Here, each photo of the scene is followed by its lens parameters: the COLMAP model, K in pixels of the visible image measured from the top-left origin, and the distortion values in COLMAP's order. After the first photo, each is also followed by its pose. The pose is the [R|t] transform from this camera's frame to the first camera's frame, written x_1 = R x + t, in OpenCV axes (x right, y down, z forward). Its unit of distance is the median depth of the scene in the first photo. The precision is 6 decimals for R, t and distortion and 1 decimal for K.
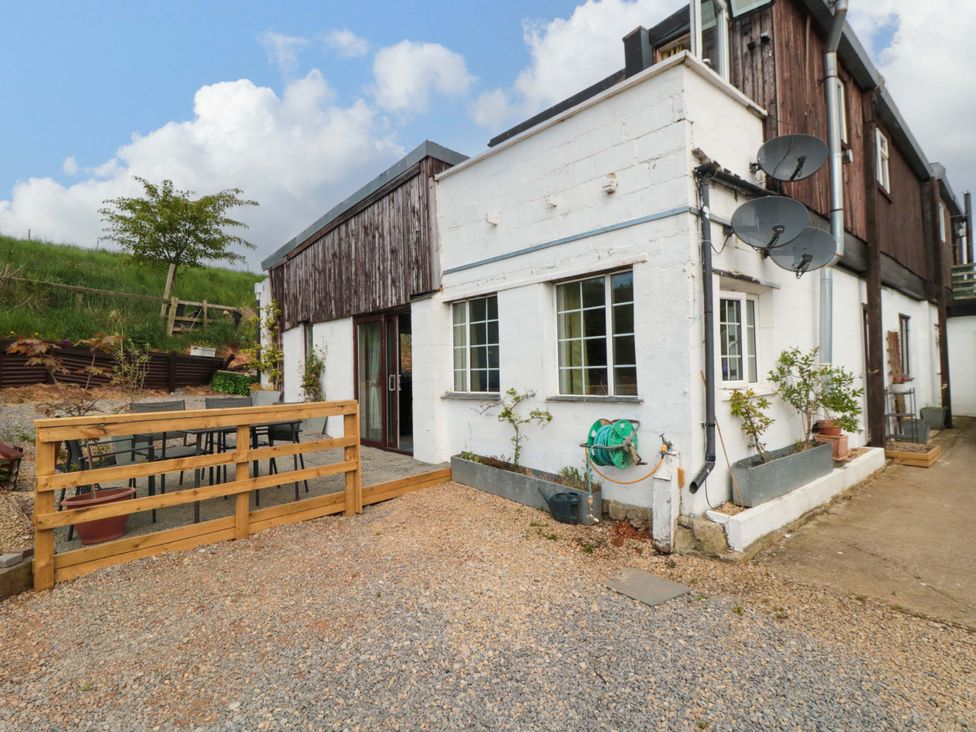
lens RADIAL K [[500.6, 0, 495.0], [0, 500.6, 358.6], [0, 0, 1]] dist [0.001779, -0.012626]
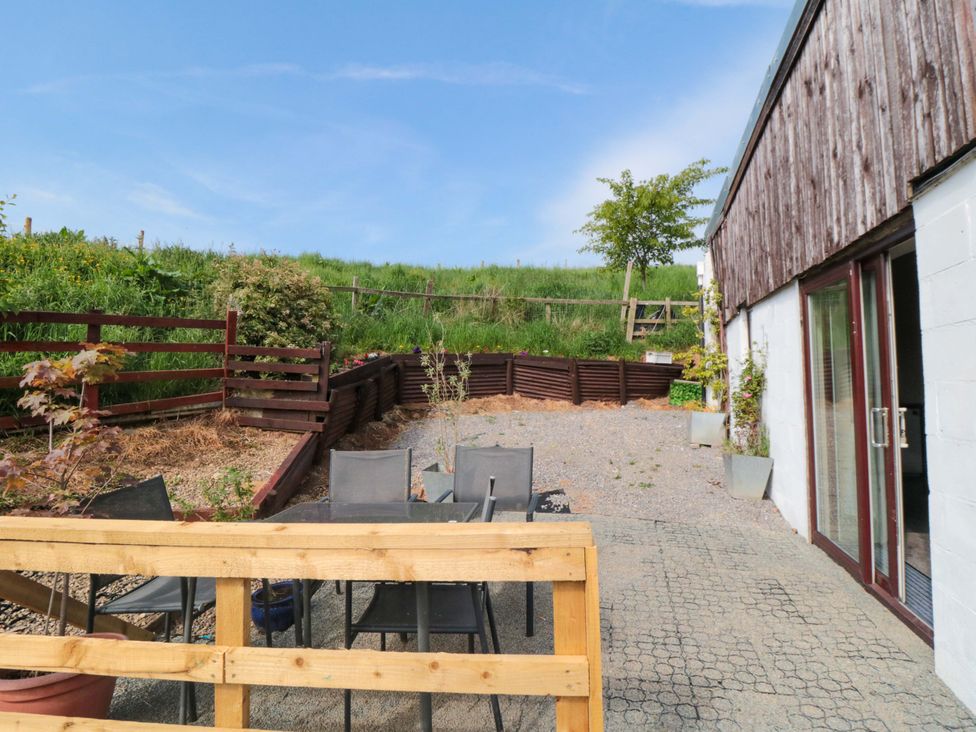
lens RADIAL K [[516.0, 0, 503.8], [0, 516.0, 359.6], [0, 0, 1]] dist [0.000567, -0.011776]
pose [[0.577461, -0.028841, -0.815909, -0.036298], [0.026567, 0.999510, -0.016528, -0.004655], [0.815986, -0.012131, 0.577944, 0.436201]]
